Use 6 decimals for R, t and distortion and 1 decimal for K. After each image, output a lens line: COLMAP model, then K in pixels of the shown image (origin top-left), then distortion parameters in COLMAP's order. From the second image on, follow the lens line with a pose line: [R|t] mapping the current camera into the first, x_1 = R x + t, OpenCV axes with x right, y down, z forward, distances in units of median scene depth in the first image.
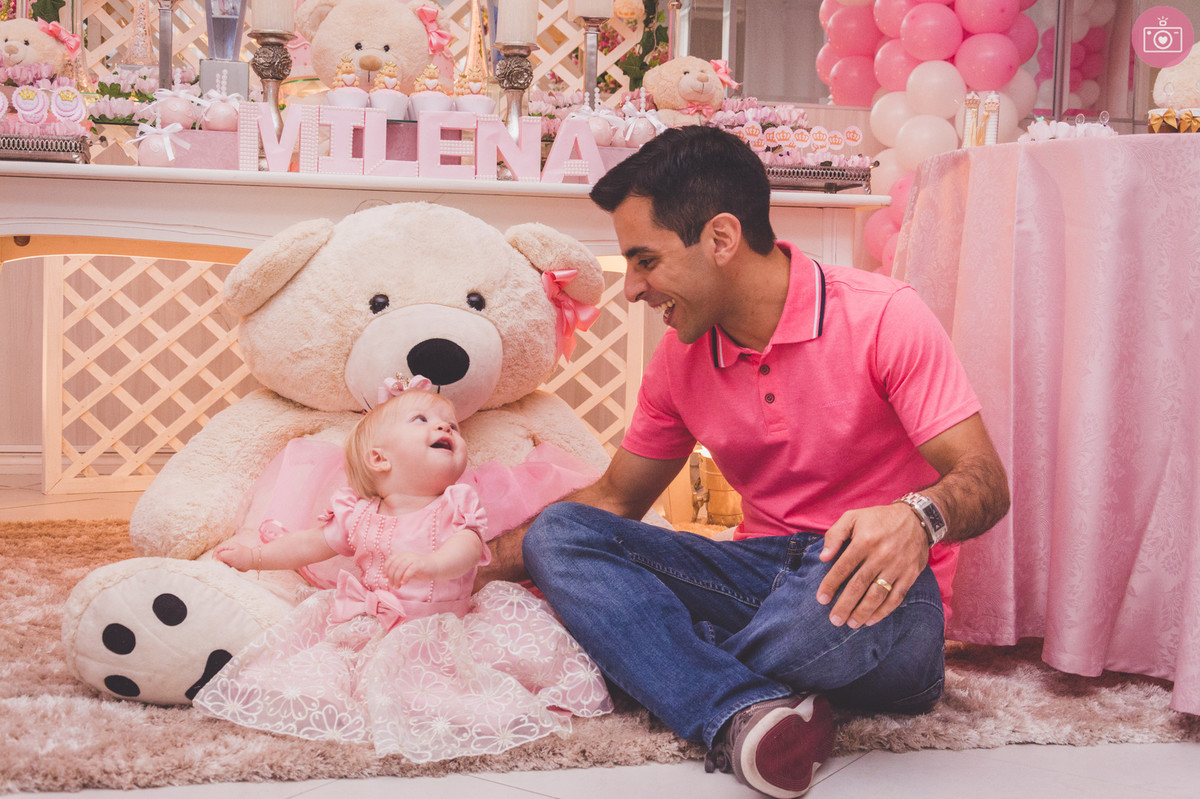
lens RADIAL K [[1571.3, 0, 596.5], [0, 1571.3, 428.6], [0, 0, 1]] dist [-0.011231, 0.064715]
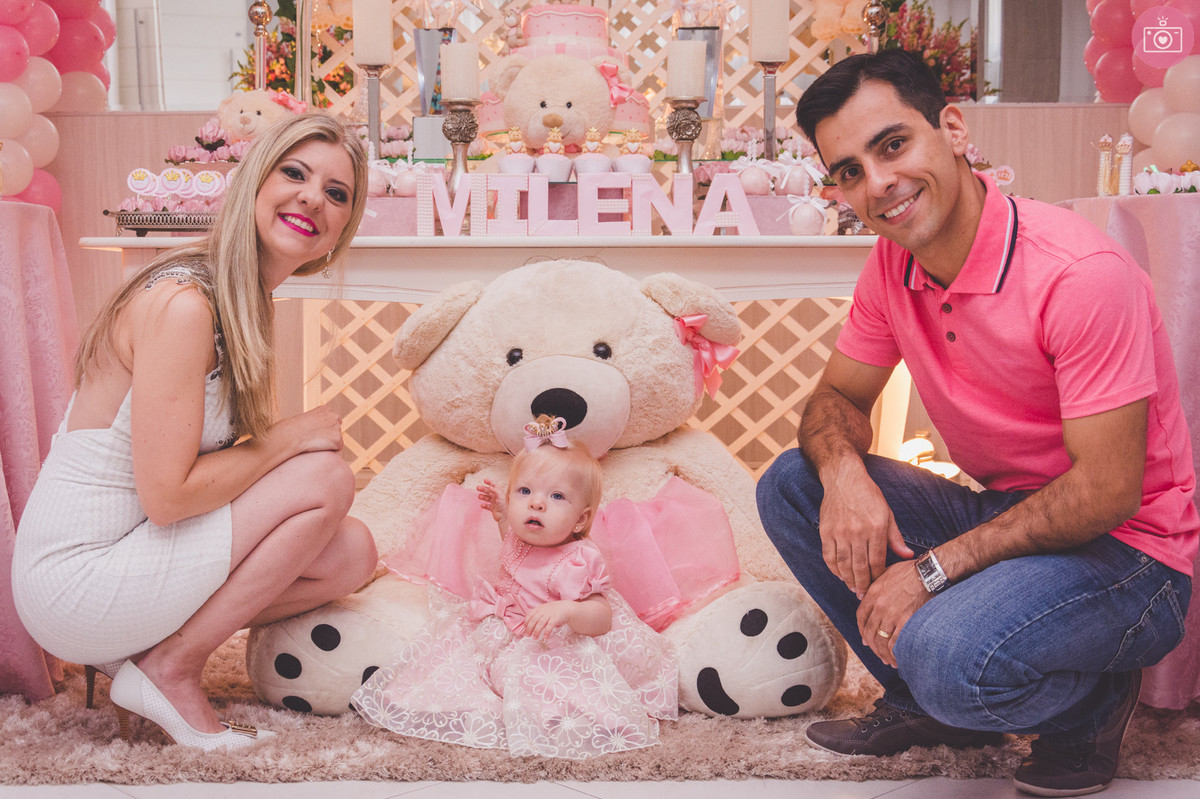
lens RADIAL K [[1704.5, 0, 576.3], [0, 1704.5, 396.6], [0, 0, 1]] dist [0.109965, -0.409412]
pose [[0.975109, -0.009287, -0.221532, 0.147193], [0.006150, 0.999871, -0.014846, -0.029996], [0.221642, 0.013114, 0.975040, -0.154087]]
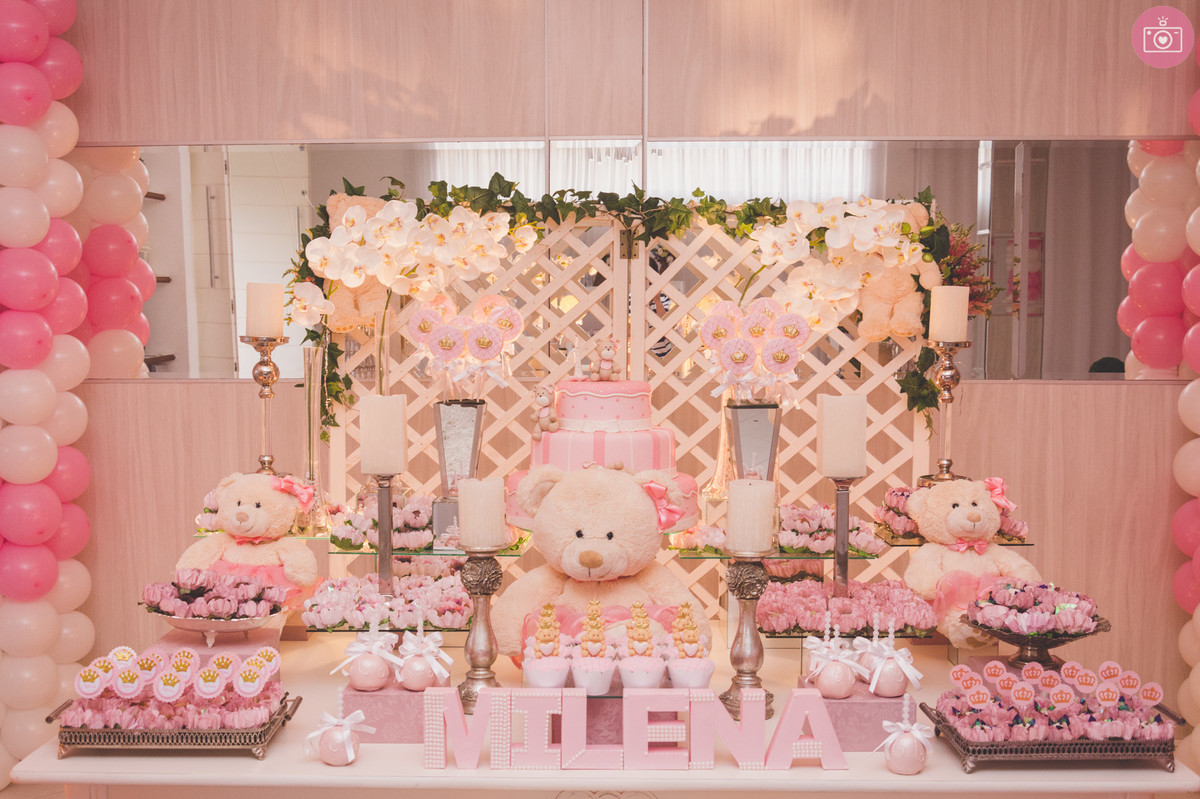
lens RADIAL K [[1401.4, 0, 596.1], [0, 1401.4, 430.2], [0, 0, 1]] dist [-0.015284, 0.035830]
pose [[0.974063, -0.006827, -0.226175, 0.050003], [0.005672, 0.999967, -0.005760, -0.344373], [0.226206, 0.004328, 0.974070, 0.234210]]
